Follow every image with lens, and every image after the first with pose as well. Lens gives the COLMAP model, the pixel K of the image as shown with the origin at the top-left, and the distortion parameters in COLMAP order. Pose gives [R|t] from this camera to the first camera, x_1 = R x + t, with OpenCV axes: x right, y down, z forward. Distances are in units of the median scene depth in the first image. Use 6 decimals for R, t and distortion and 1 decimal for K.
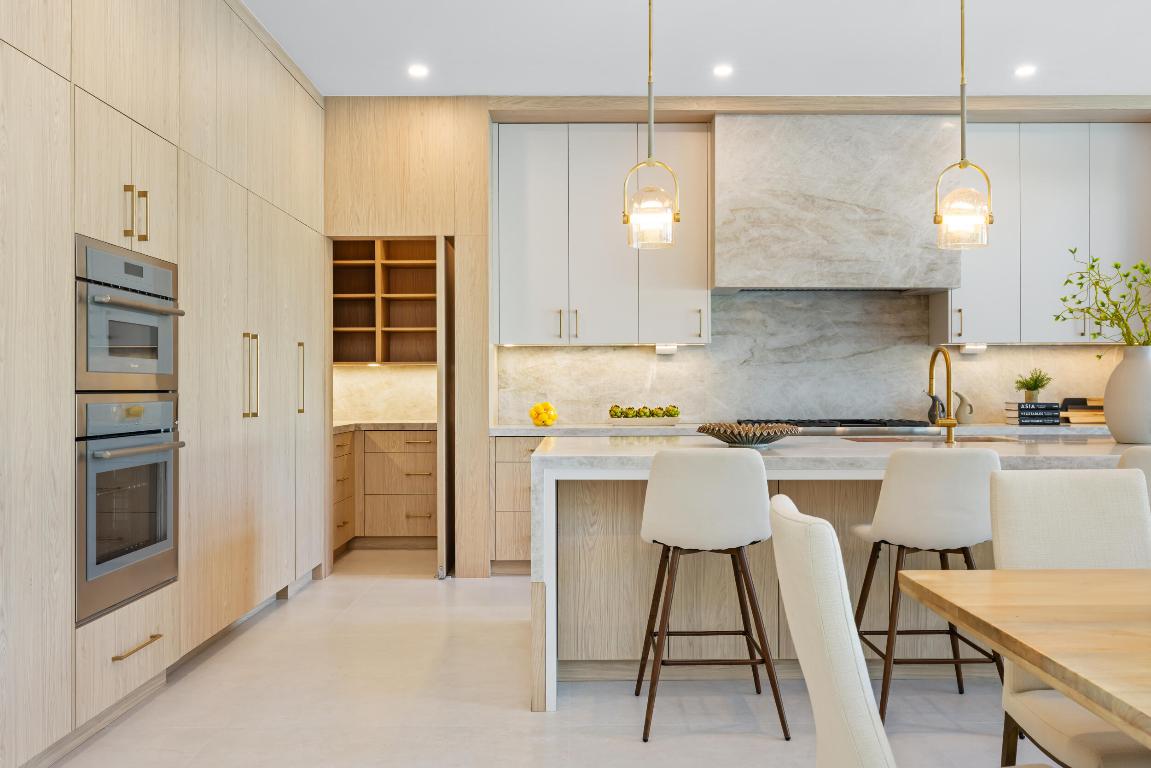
lens RADIAL K [[951.5, 0, 573.8], [0, 951.5, 386.1], [0, 0, 1]] dist [-0.008506, 0.002801]
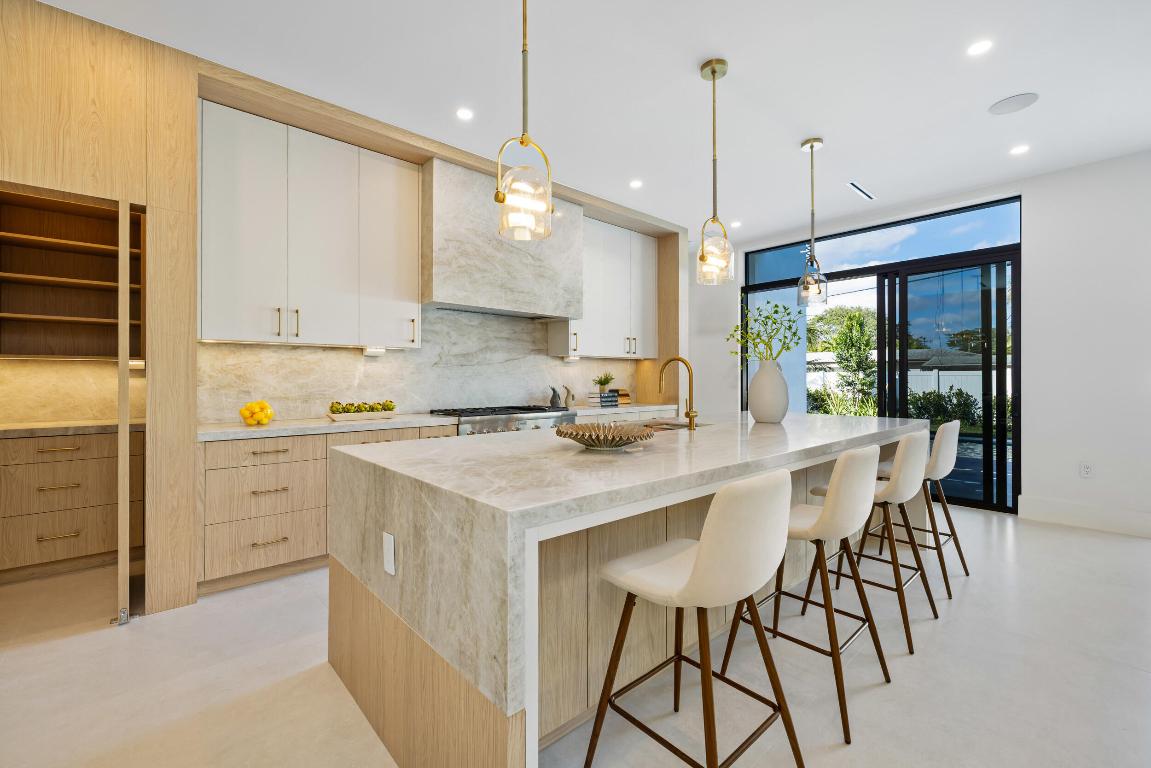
lens RADIAL K [[495.2, 0, 582.7], [0, 495.2, 376.6], [0, 0, 1]] dist [0.000171, -0.000310]
pose [[0.746123, 0.005881, 0.665783, -0.118009], [-0.003963, 0.999983, -0.004393, -0.006877], [-0.665797, 0.000639, 0.746133, 0.385963]]
